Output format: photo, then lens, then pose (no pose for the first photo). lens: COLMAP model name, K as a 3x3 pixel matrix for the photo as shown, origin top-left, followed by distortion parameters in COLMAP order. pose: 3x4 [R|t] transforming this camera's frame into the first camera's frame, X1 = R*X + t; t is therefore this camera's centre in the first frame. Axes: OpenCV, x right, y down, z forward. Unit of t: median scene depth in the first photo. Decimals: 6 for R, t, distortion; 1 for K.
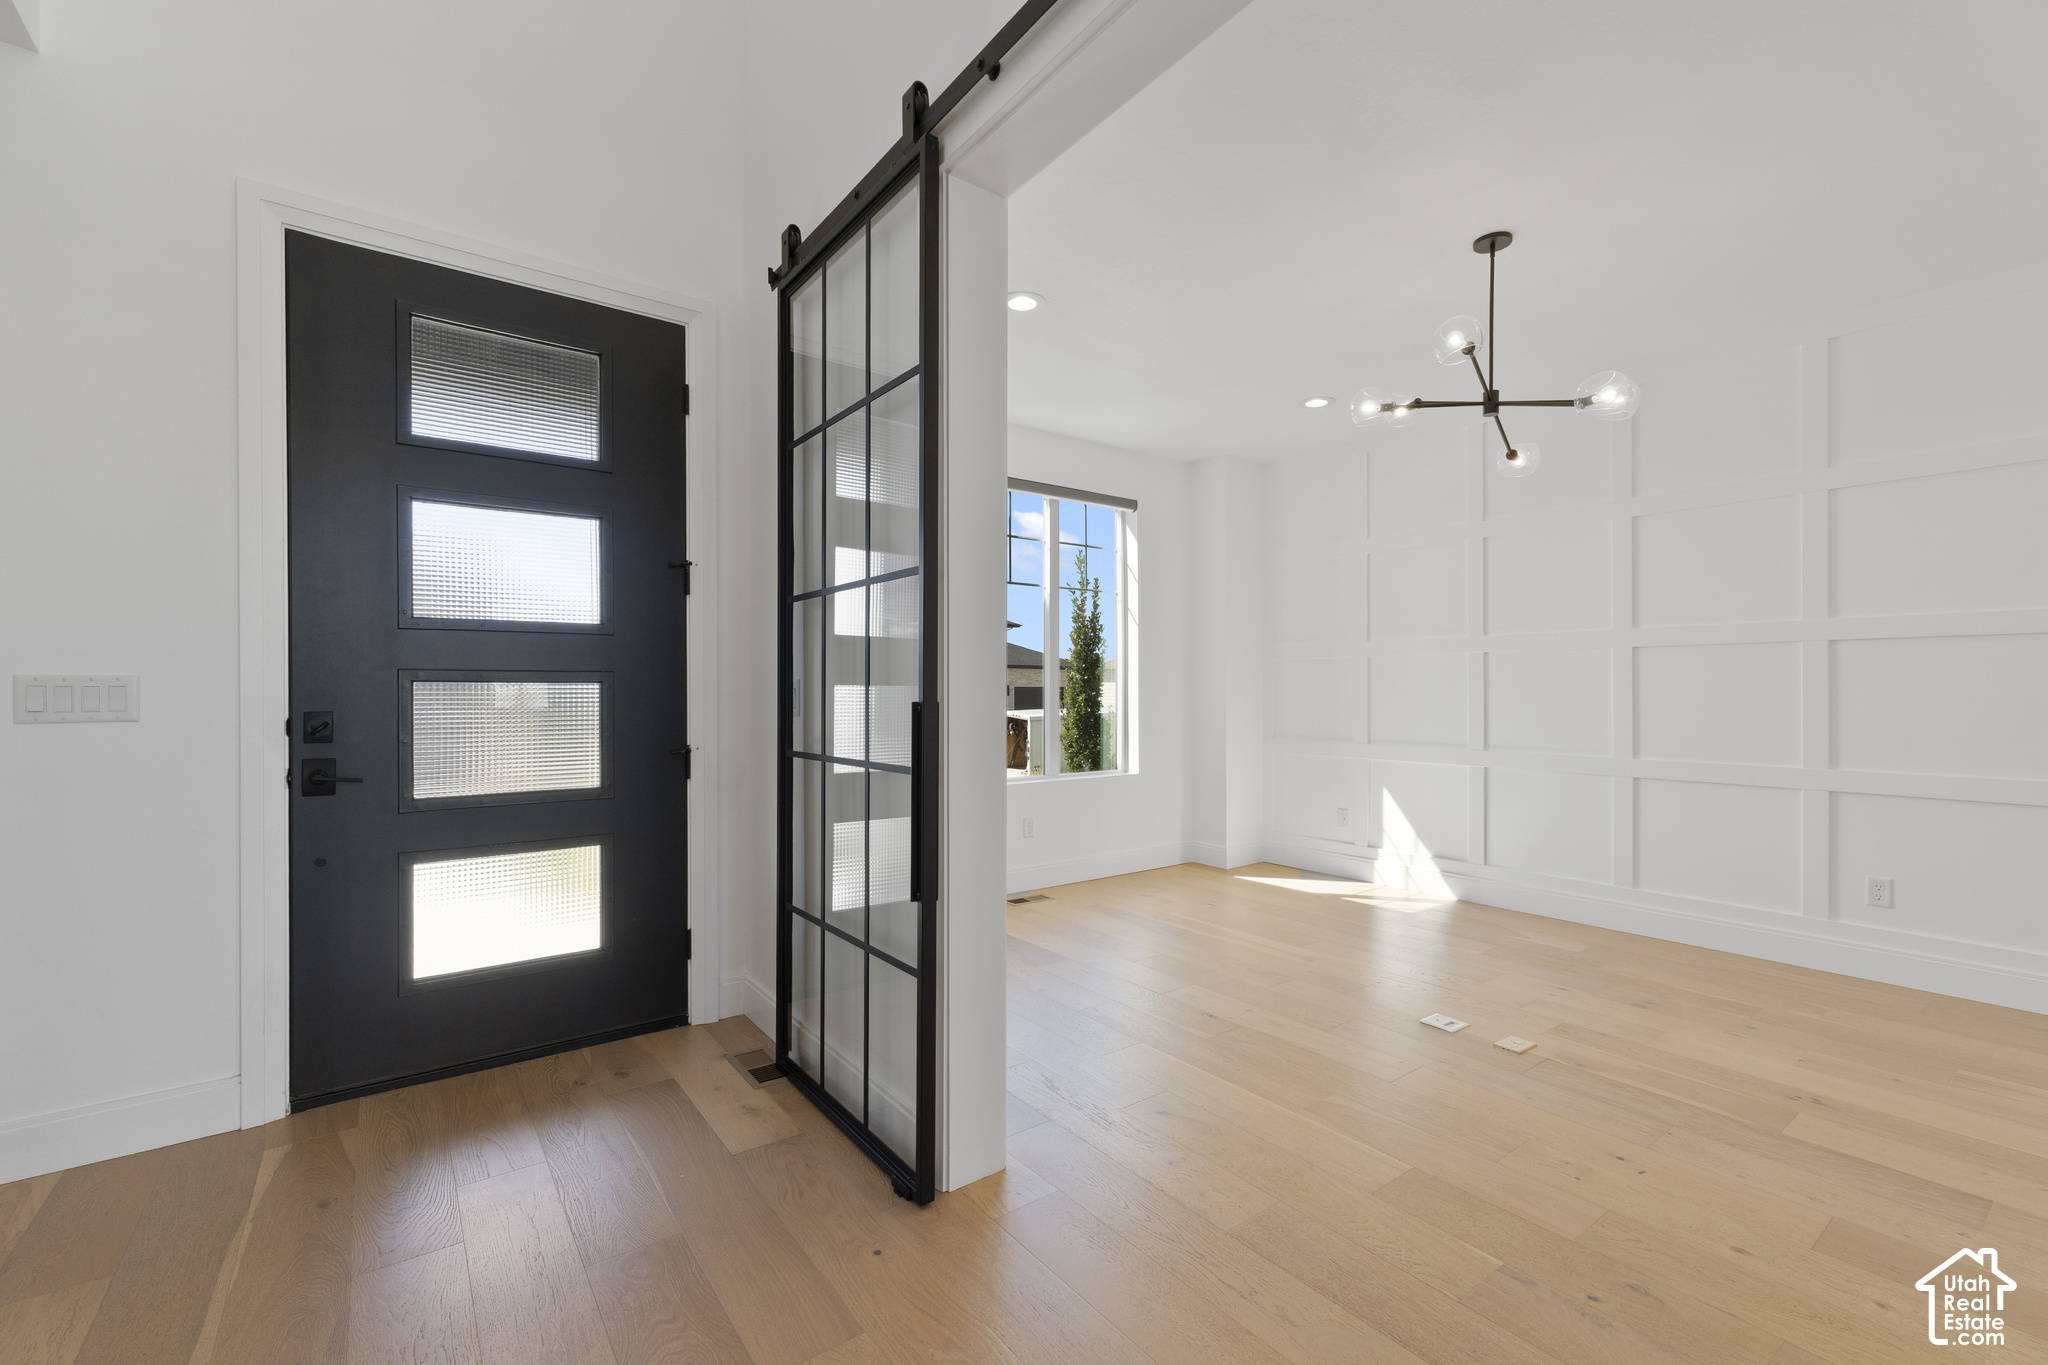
lens RADIAL K [[867.7, 0, 1025.5], [0, 867.7, 692.1], [0, 0, 1]] dist [0.014132, -0.002174]
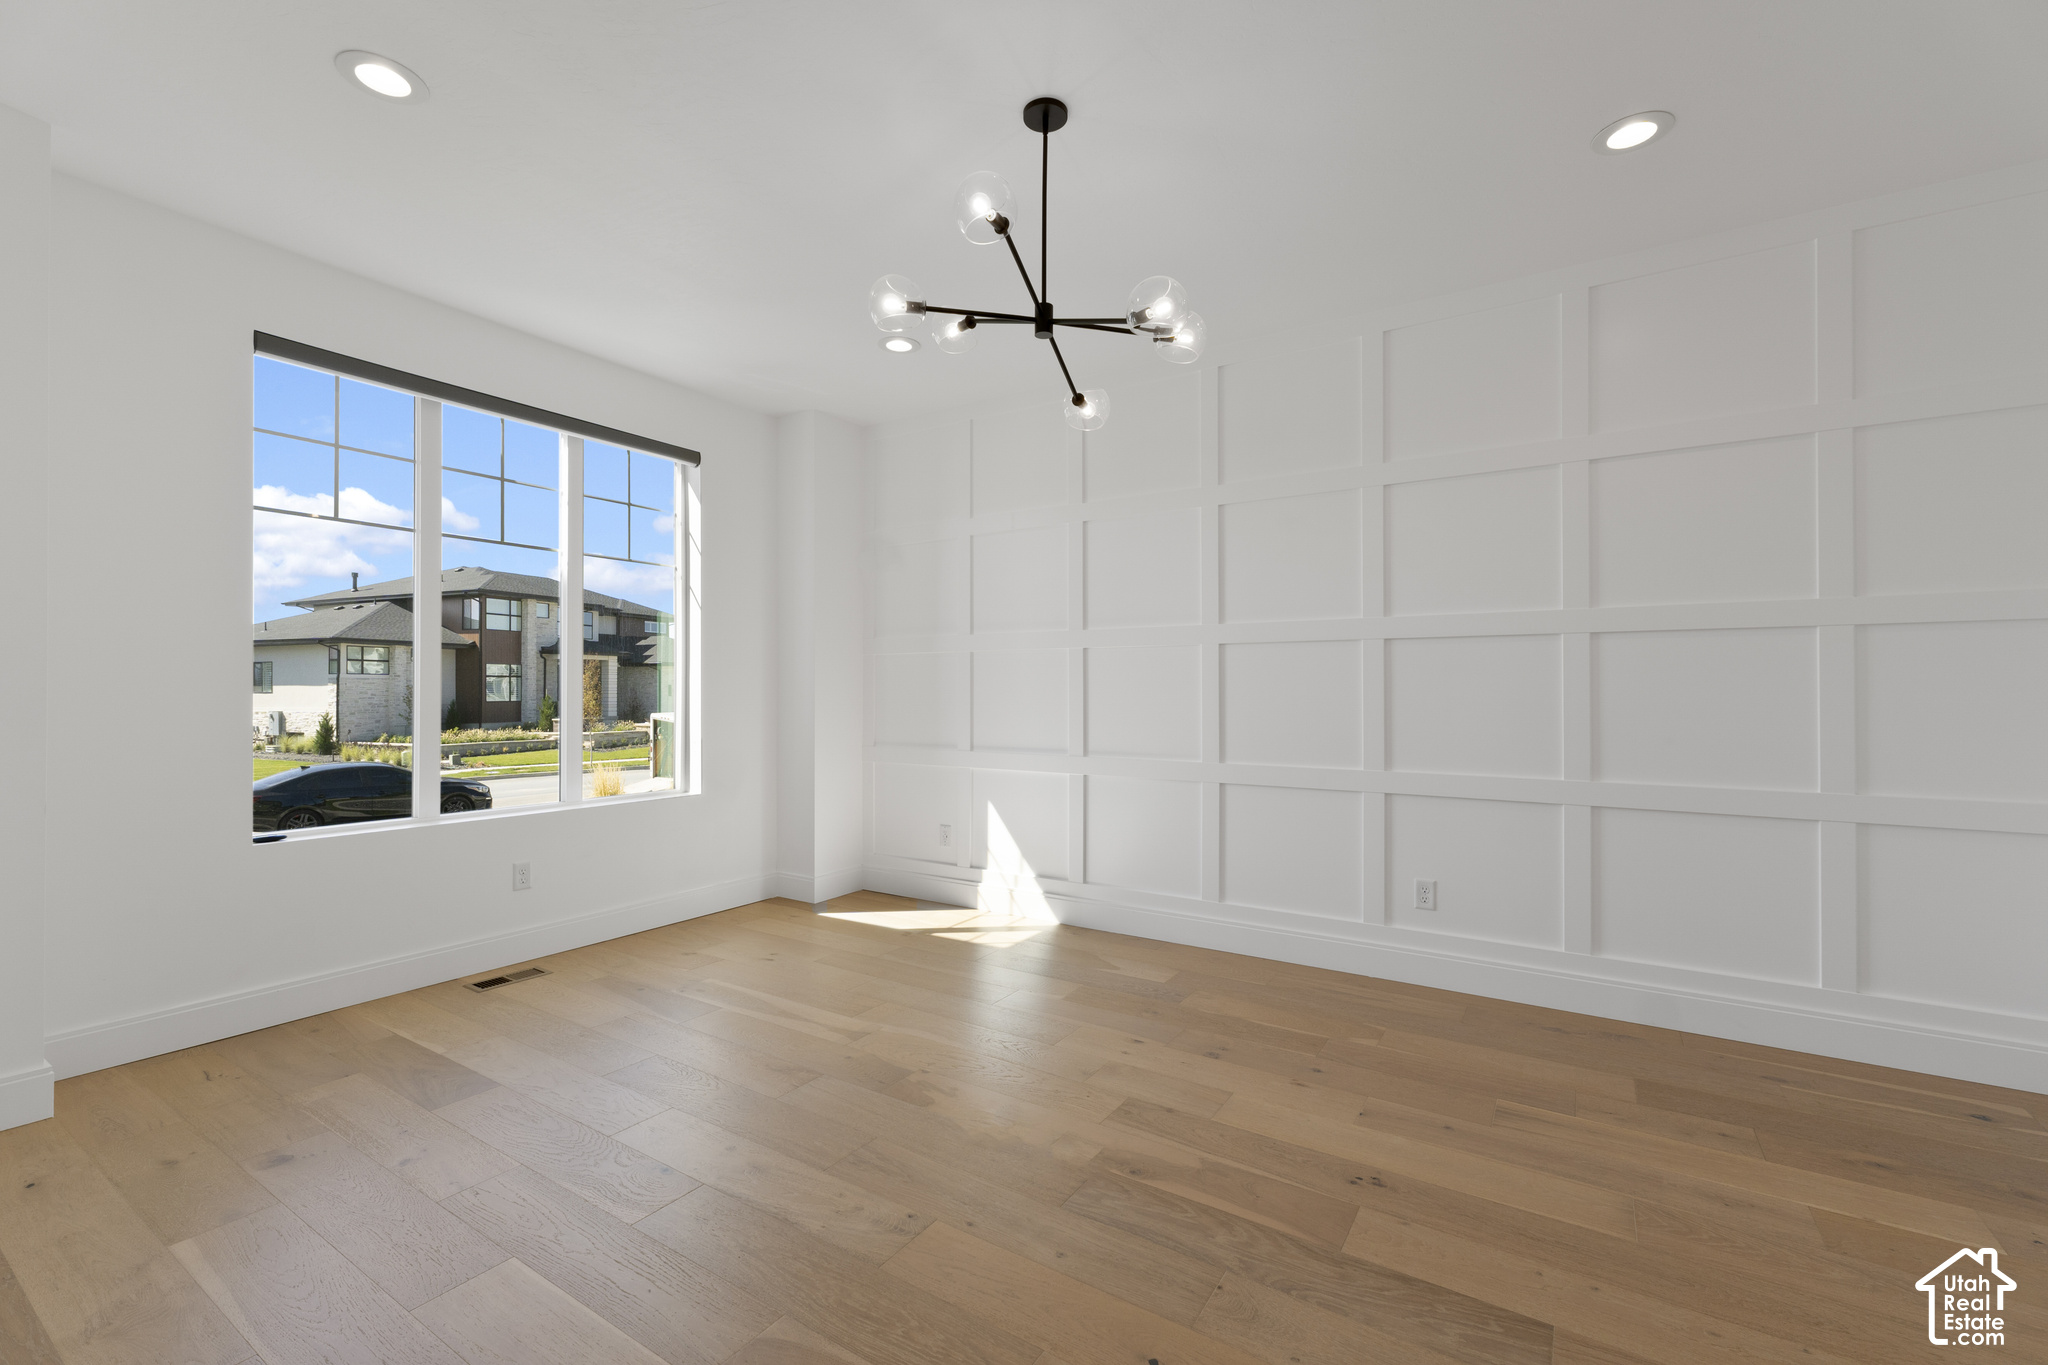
lens RADIAL K [[867.7, 0, 1022.2], [0, 867.7, 686.2], [0, 0, 1]] dist [0.014132, -0.002174]
pose [[0.939286, 0.003931, 0.343113, 0.177386], [-0.000546, 0.999950, -0.009960, 0.003139], [-0.343135, 0.009168, 0.939241, 0.197591]]
